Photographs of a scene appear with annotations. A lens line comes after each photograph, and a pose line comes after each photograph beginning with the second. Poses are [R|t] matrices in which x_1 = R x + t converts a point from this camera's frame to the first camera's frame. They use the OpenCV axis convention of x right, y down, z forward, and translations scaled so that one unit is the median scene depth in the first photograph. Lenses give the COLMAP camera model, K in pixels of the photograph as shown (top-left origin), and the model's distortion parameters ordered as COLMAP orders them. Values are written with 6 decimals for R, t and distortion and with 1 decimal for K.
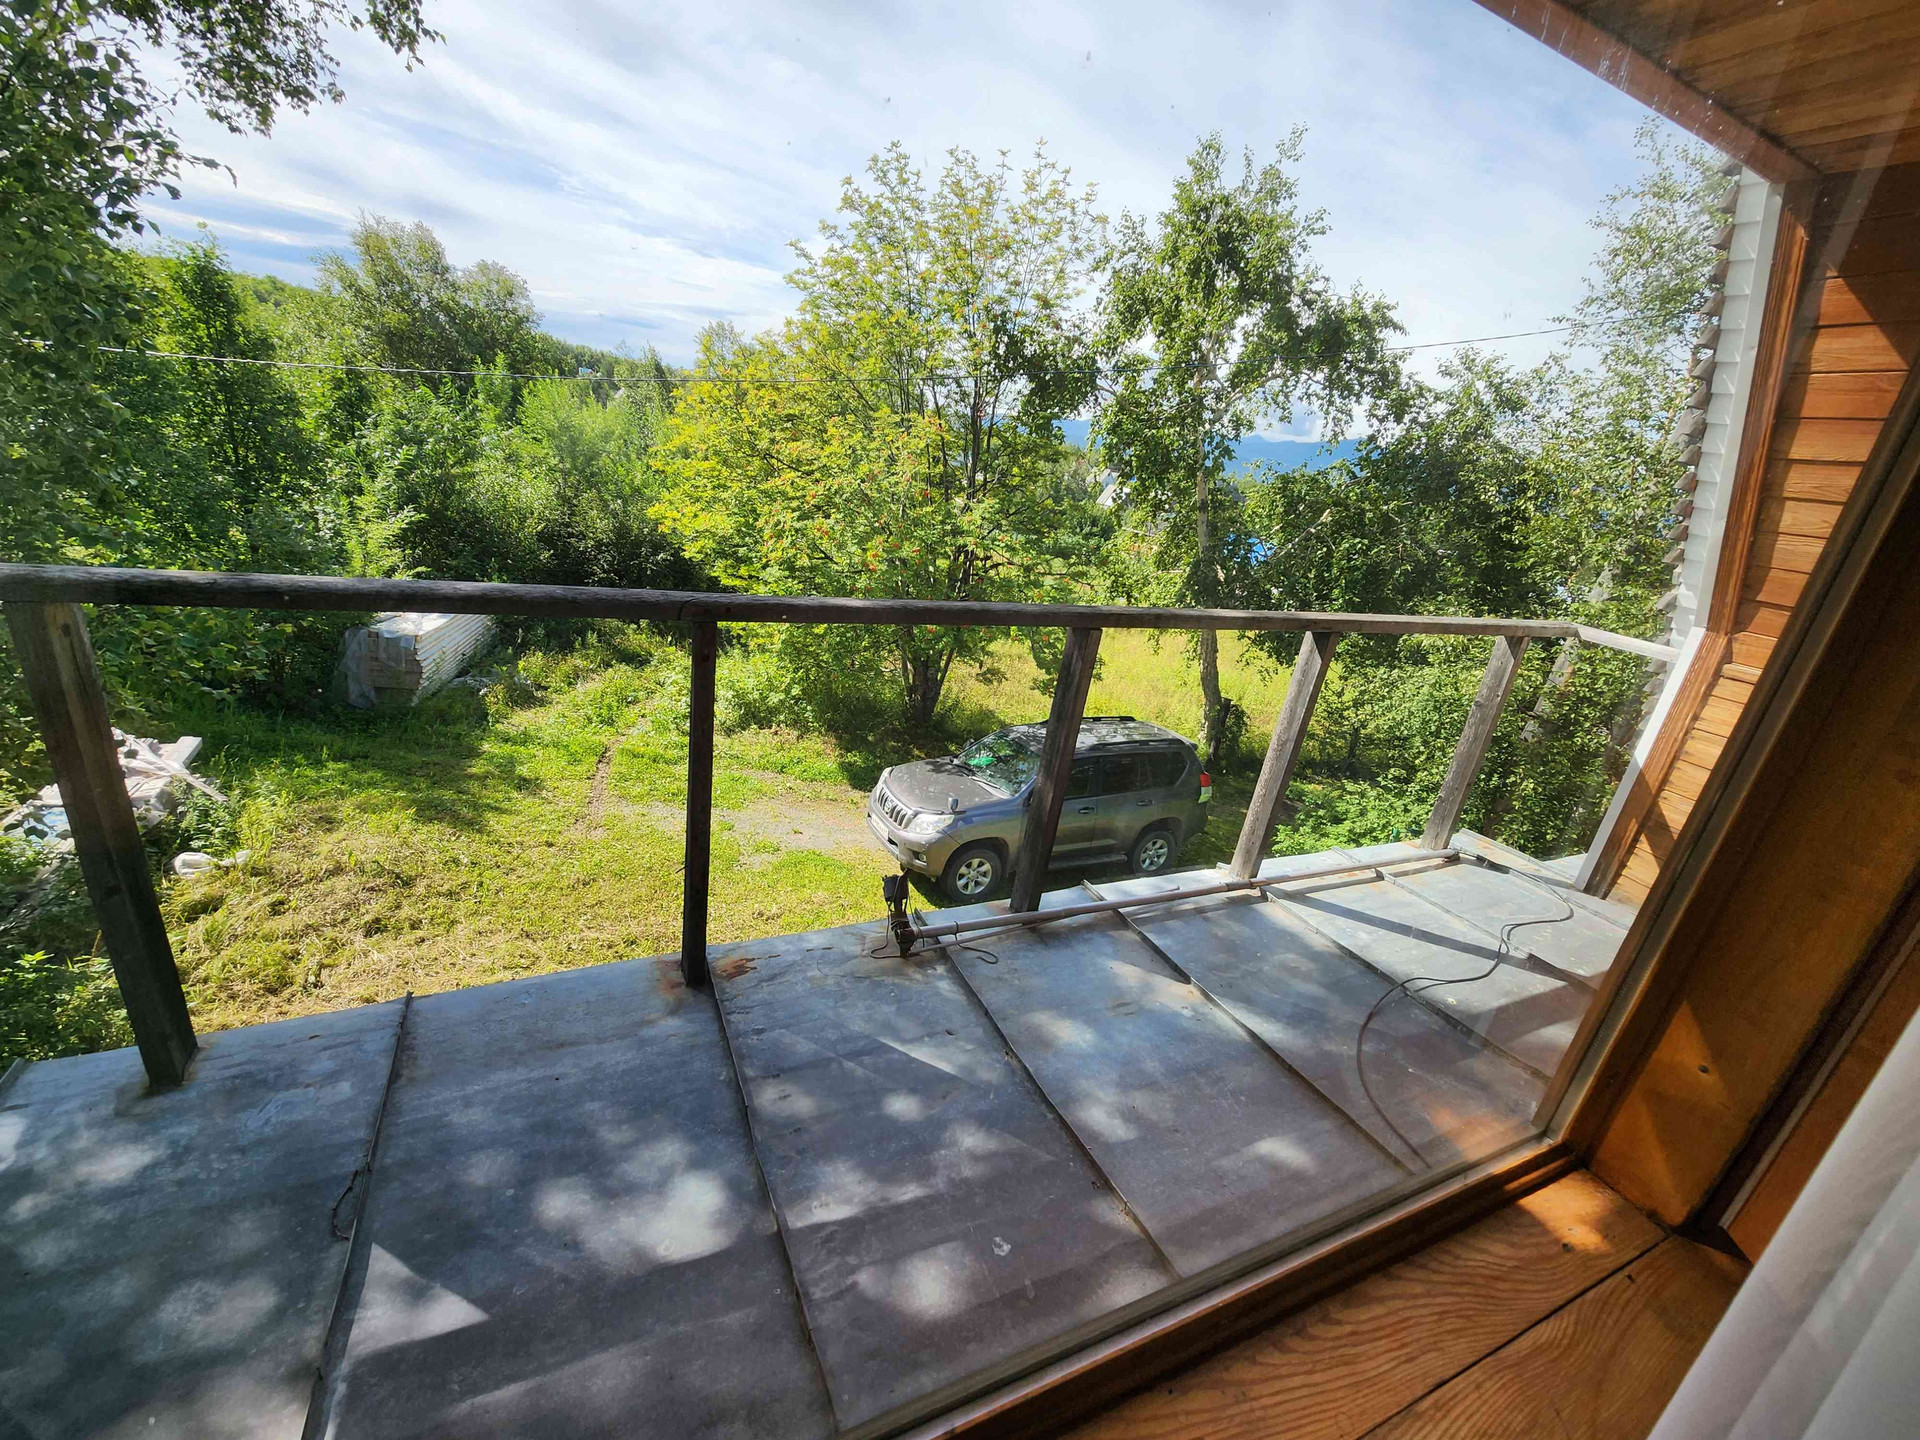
lens RADIAL K [[785.4, 0, 960.0], [0, 785.4, 720.0], [0, 0, 1]] dist [-0.000928, 0.000388]
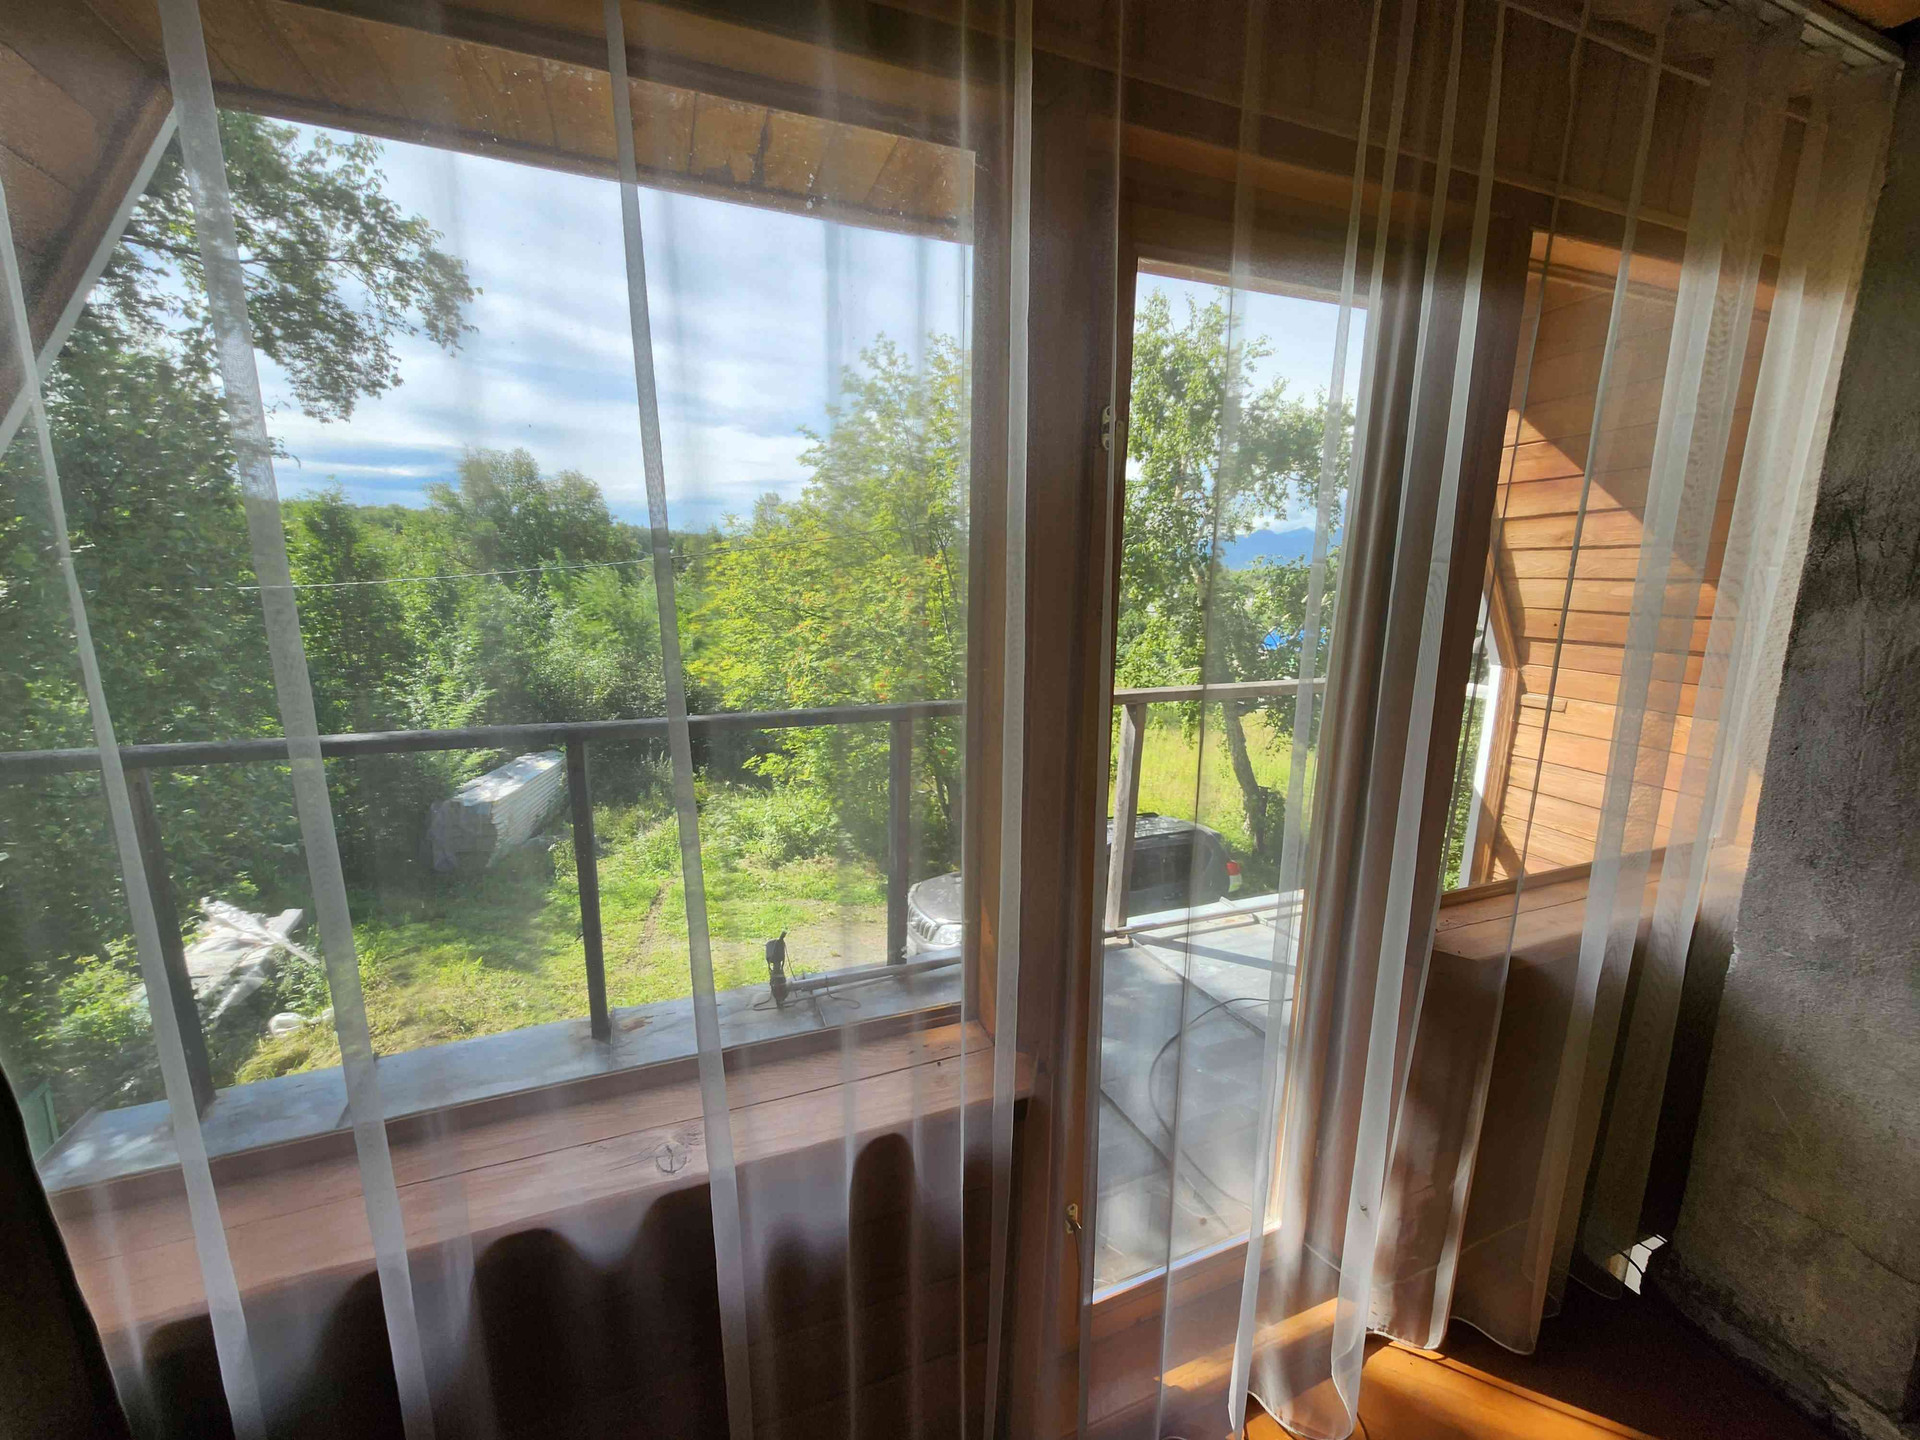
lens RADIAL K [[788.0, 0, 962.9], [0, 788.0, 718.8], [0, 0, 1]] dist [-0.001067, 0.000056]
pose [[0.991149, -0.105159, -0.081022, 0.068289], [0.091167, 0.982836, -0.160384, 0.017247], [0.096497, 0.151578, 0.983724, -0.042540]]
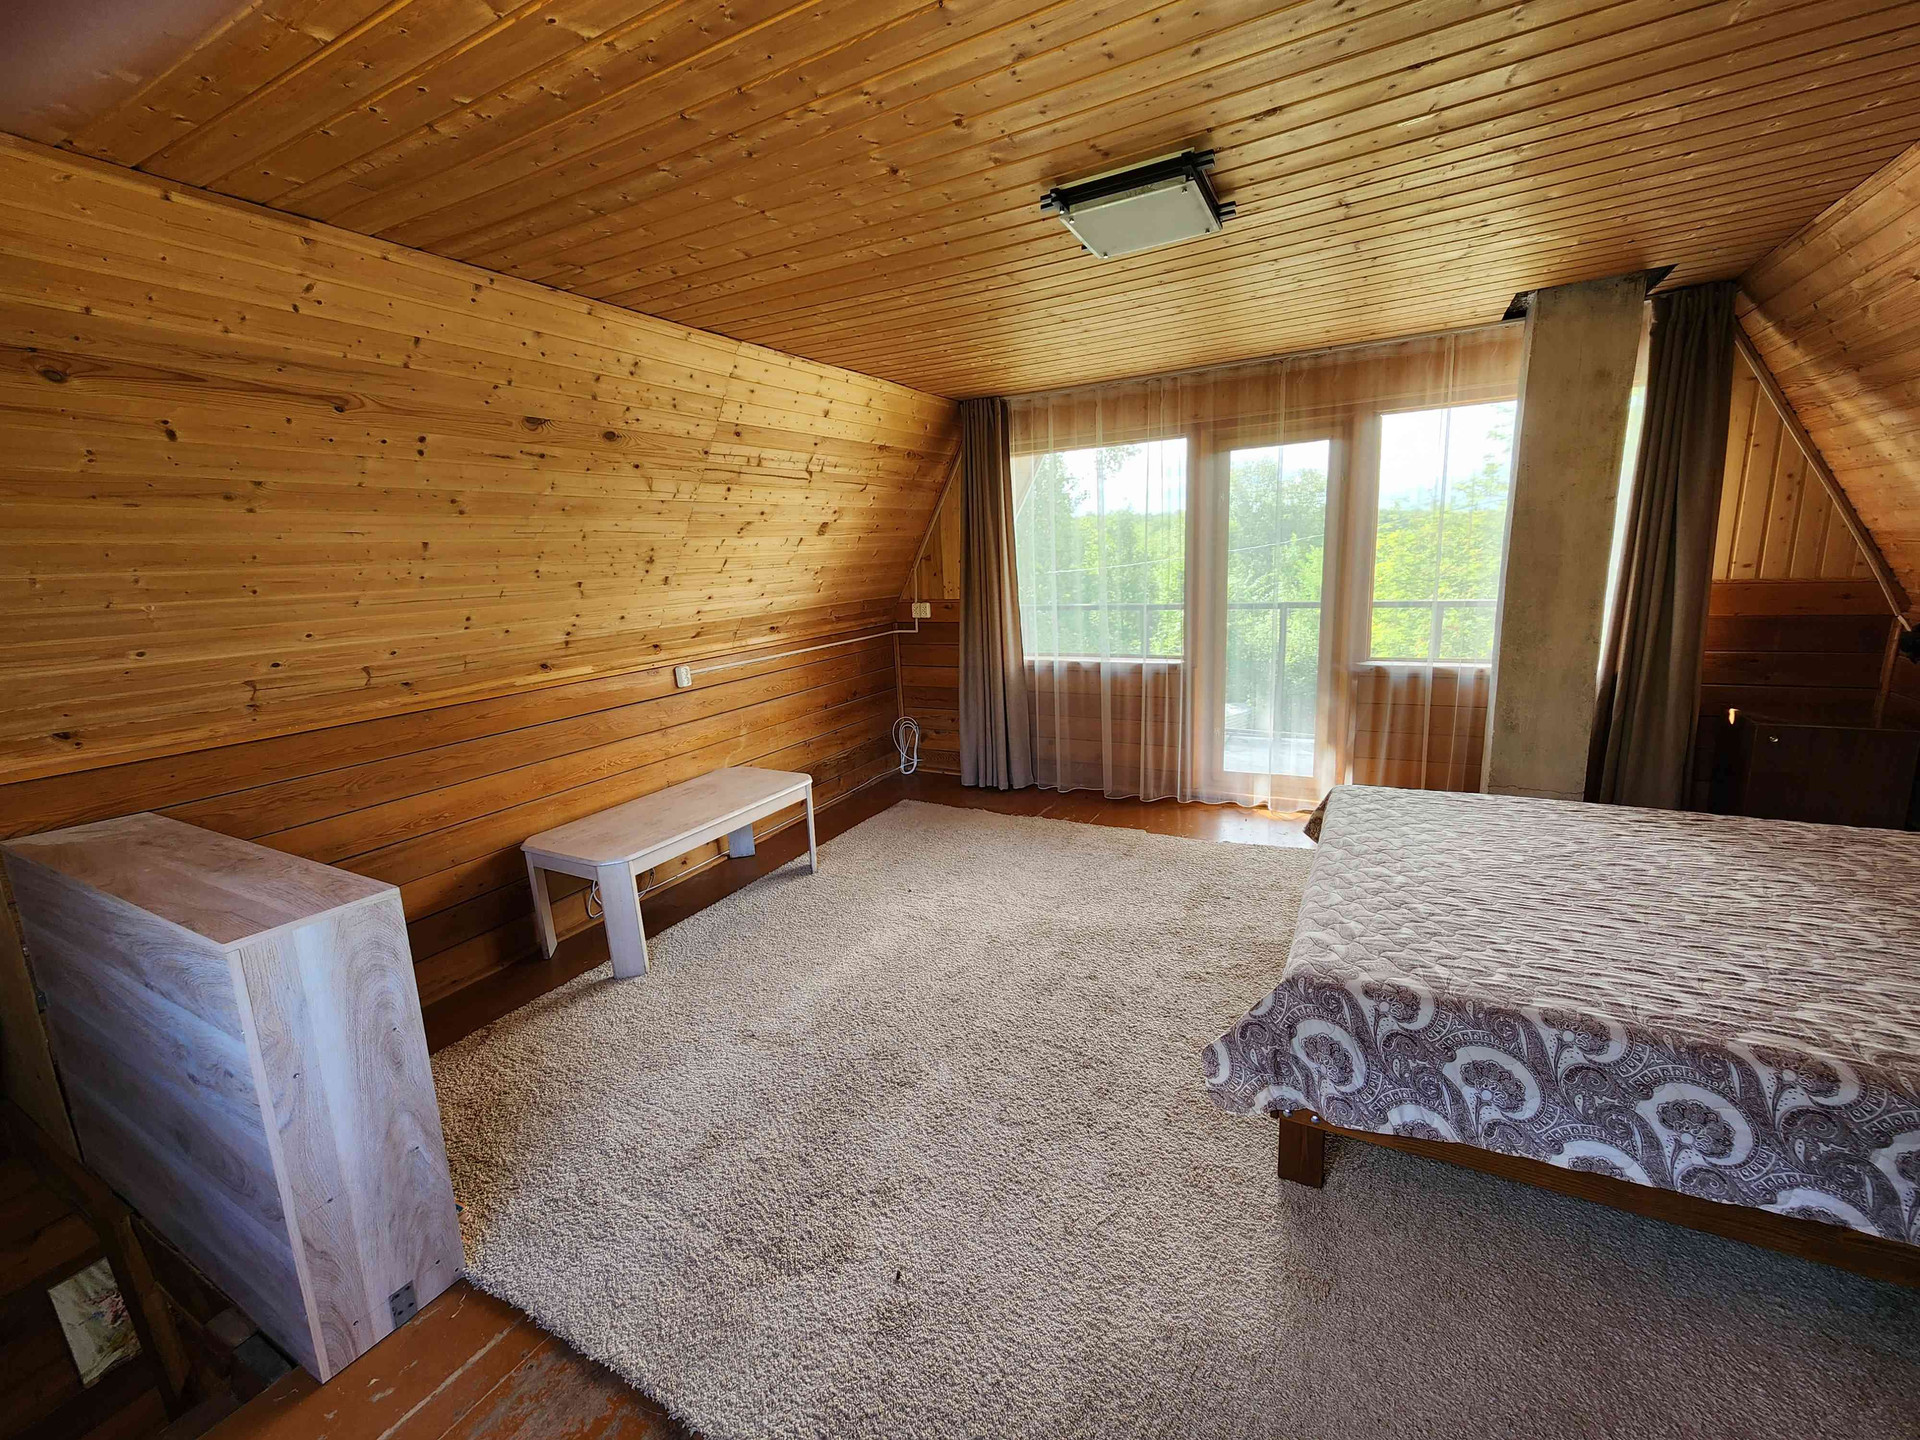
lens RADIAL K [[781.9, 0, 960.0], [0, 781.9, 720.0], [0, 0, 1]] dist [-0.001380, 0.000079]
pose [[0.576376, 0.005033, -0.817169, 0.279002], [-0.162436, 0.980732, -0.108531, 0.115318], [0.800877, 0.195293, 0.566088, -0.210952]]
